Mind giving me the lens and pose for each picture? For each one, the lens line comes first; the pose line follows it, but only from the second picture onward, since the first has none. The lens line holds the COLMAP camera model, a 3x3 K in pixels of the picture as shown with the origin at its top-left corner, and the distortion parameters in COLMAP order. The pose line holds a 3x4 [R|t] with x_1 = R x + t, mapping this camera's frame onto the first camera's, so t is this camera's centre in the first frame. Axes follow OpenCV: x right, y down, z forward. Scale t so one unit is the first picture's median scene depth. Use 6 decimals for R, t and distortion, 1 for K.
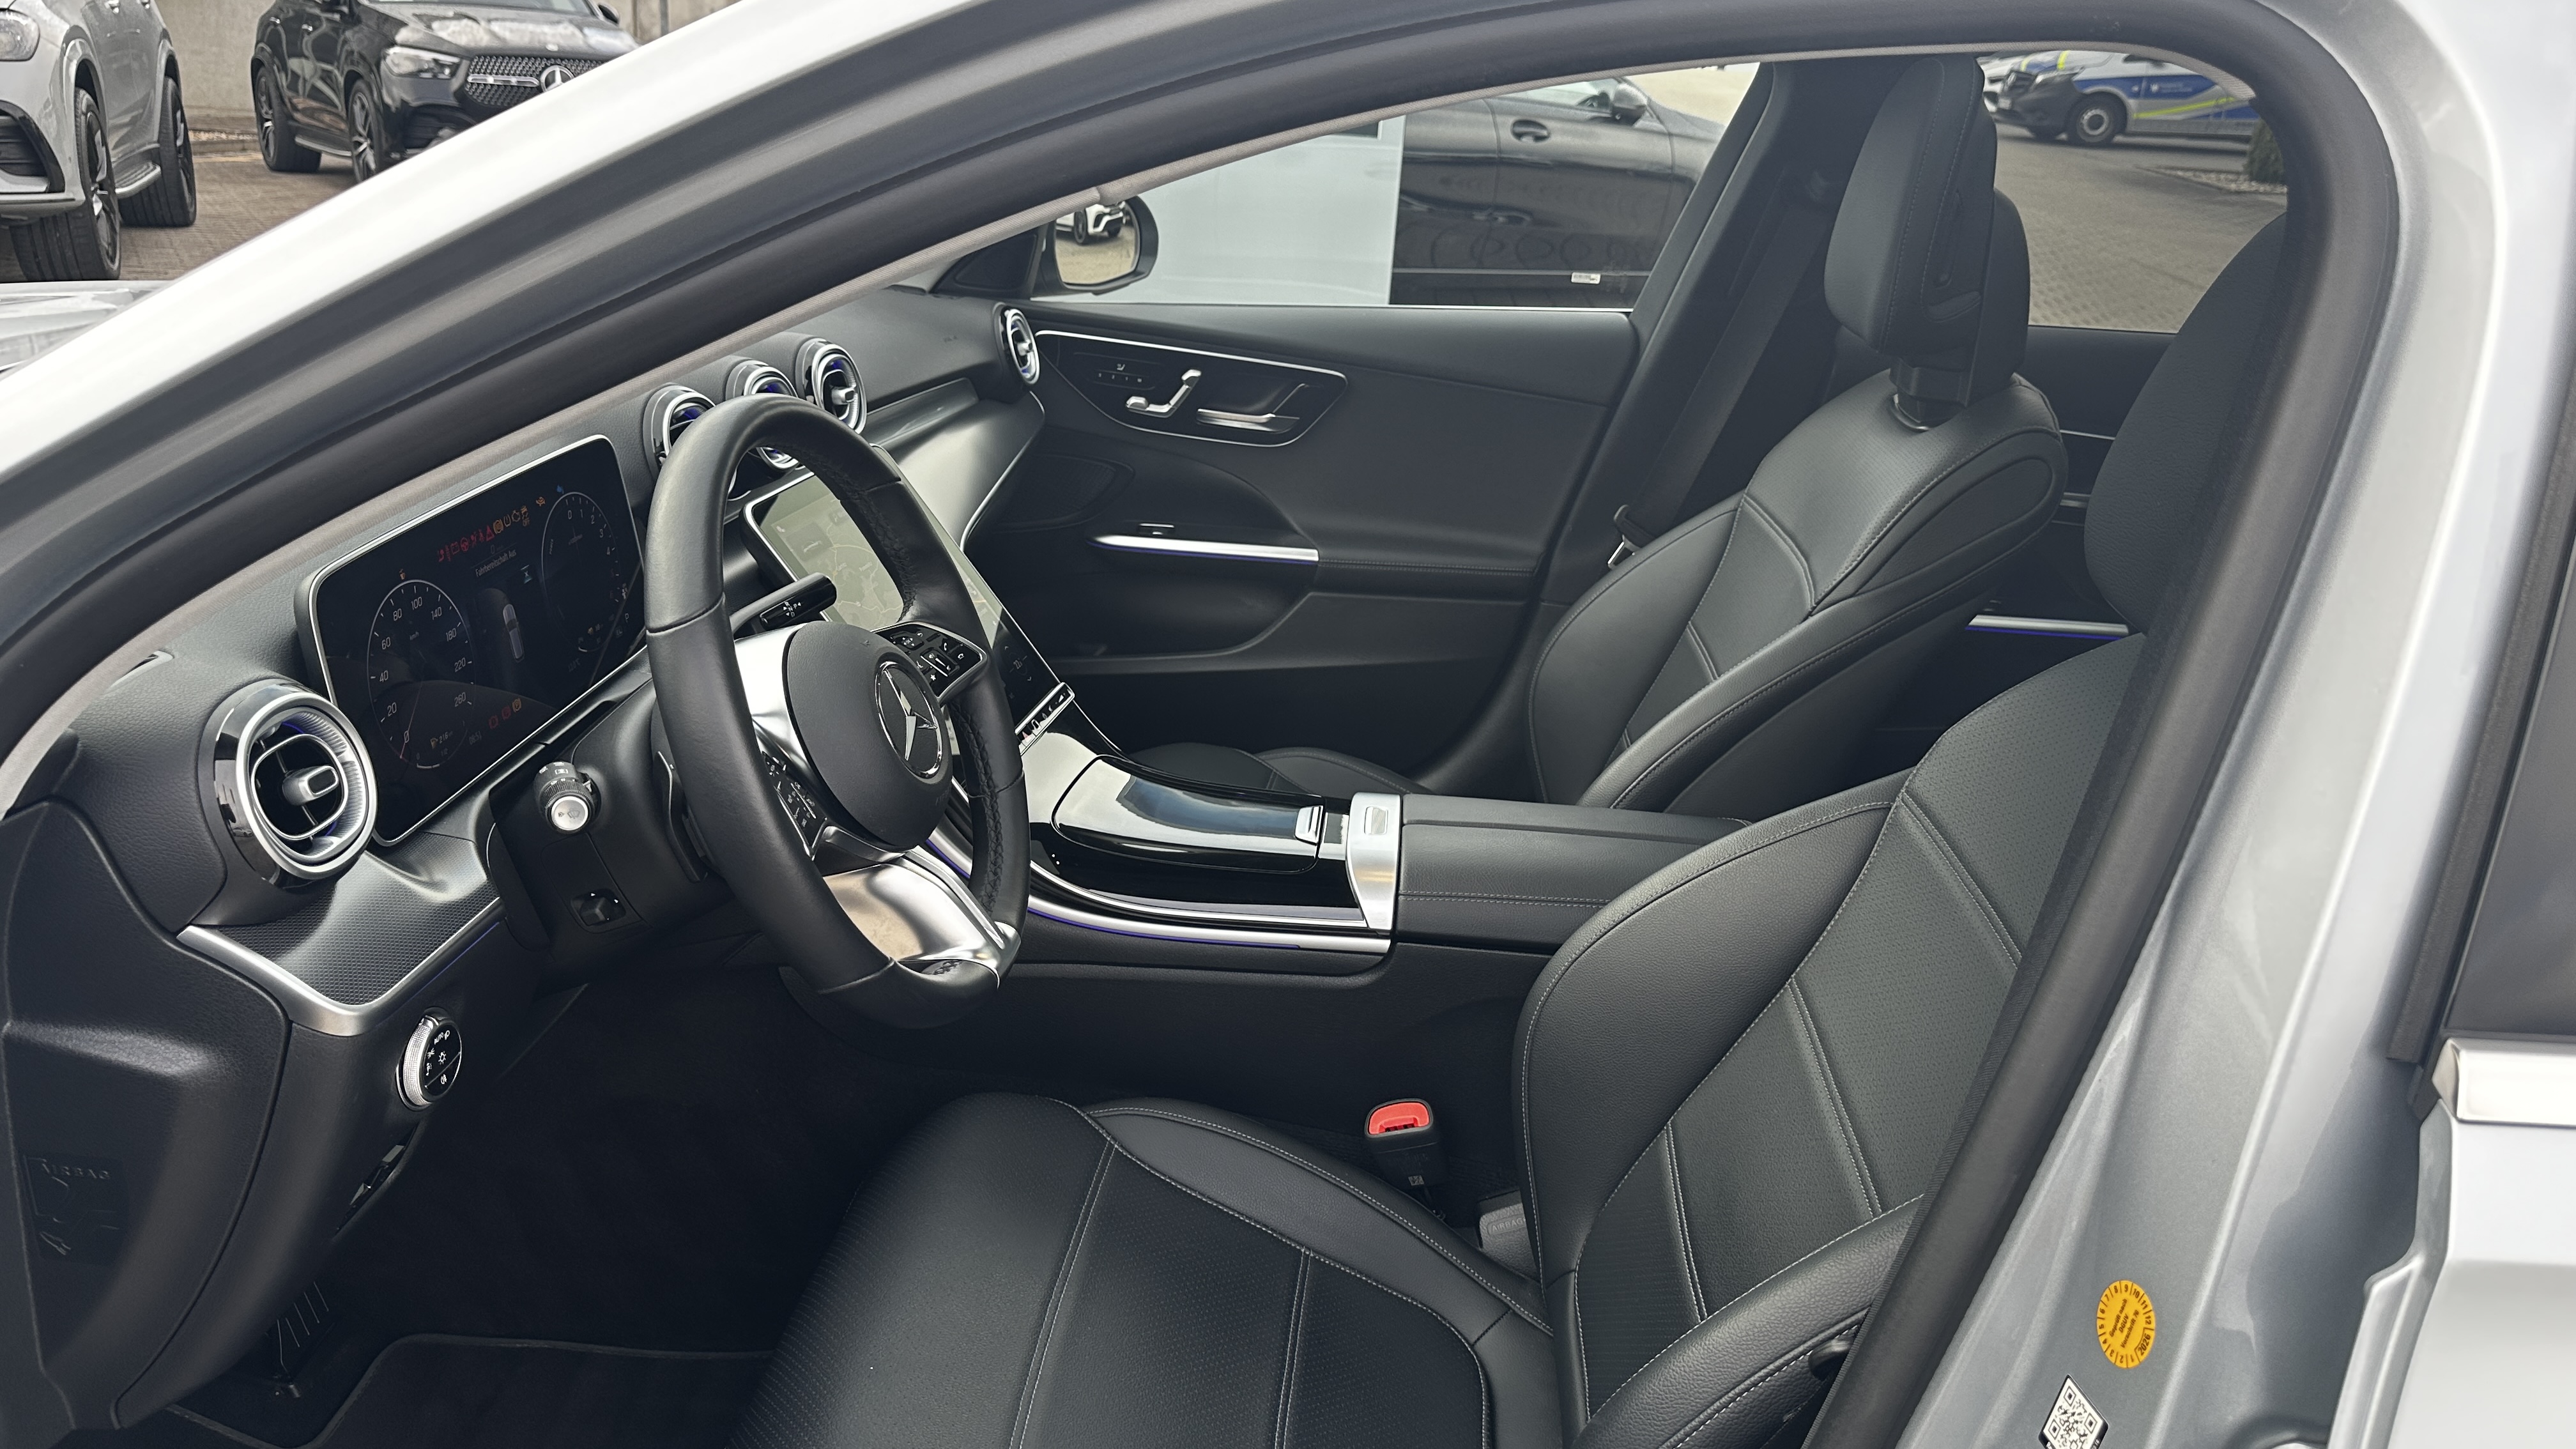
lens RADIAL K [[1794.6, 0, 1286.5], [0, 1794.6, 749.0], [0, 0, 1]] dist [0.075721, -0.099058]
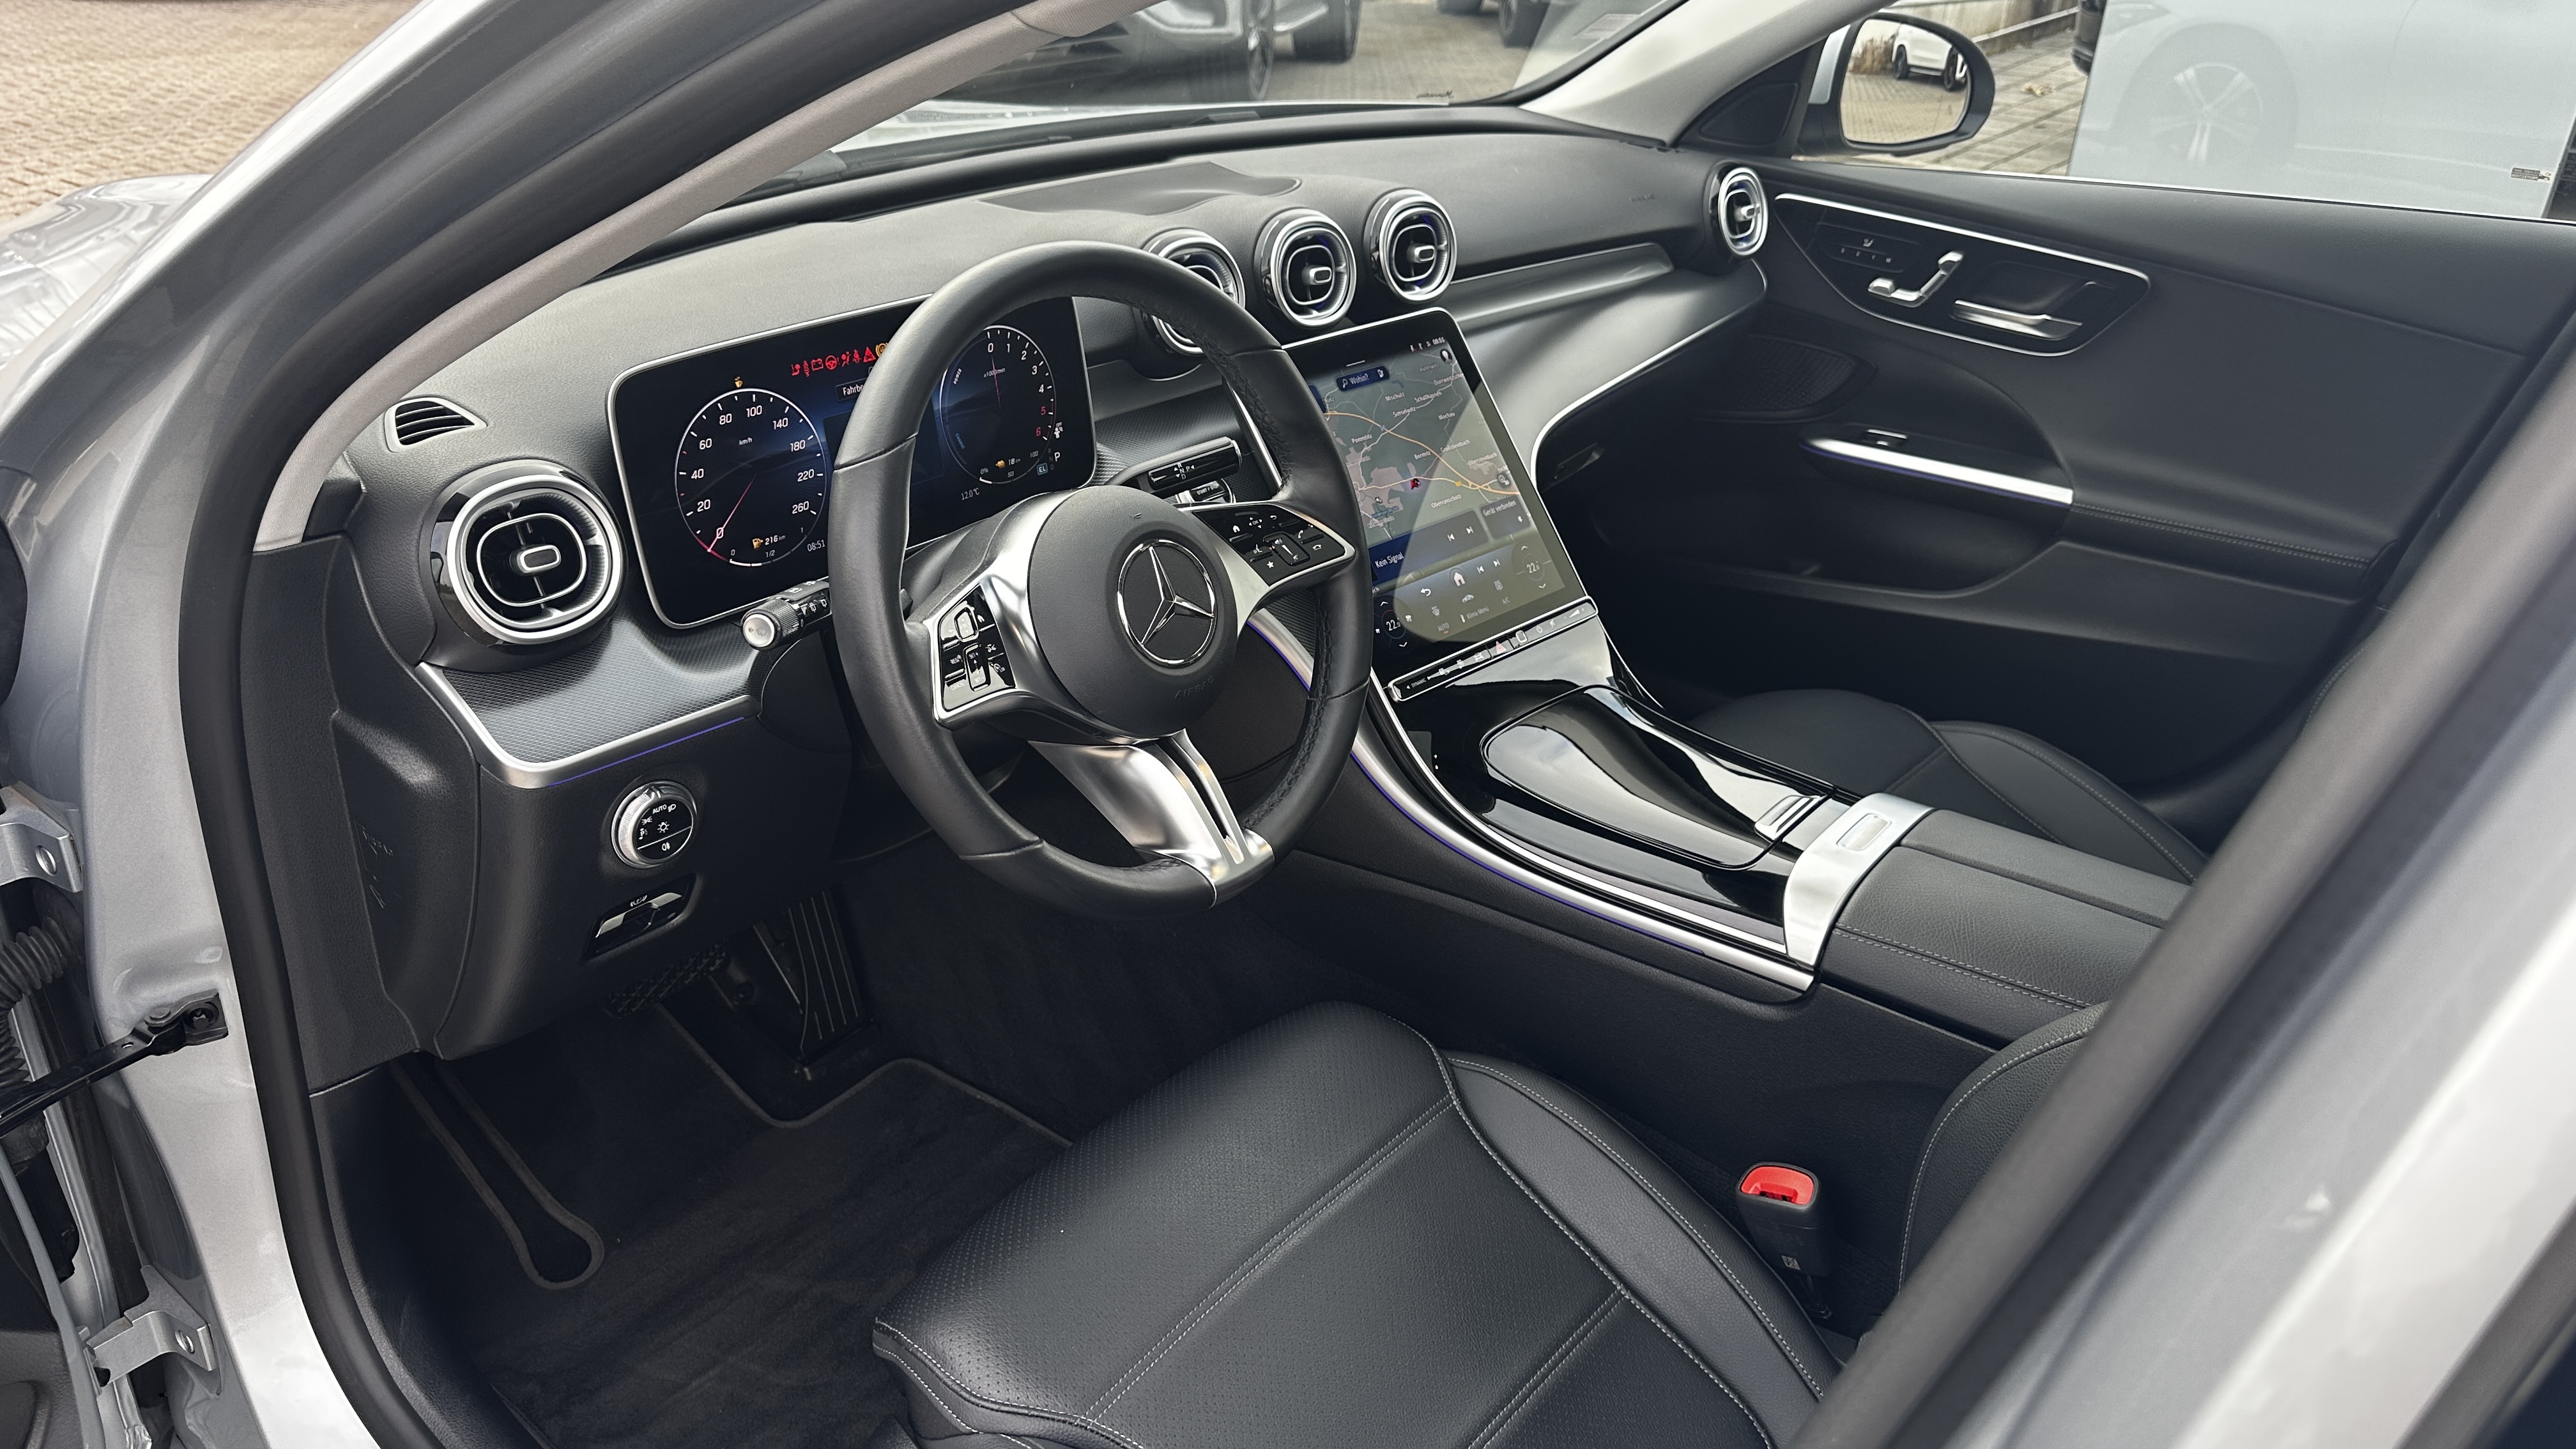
lens RADIAL K [[1782.0, 0, 1225.7], [0, 1782.0, 764.2], [0, 0, 1]] dist [0.169029, -0.353706]
pose [[0.825762, 0.226356, -0.516604, 0.161225], [-0.182891, 0.973905, 0.134387, -0.032993], [0.533542, -0.016489, 0.845613, 0.111891]]
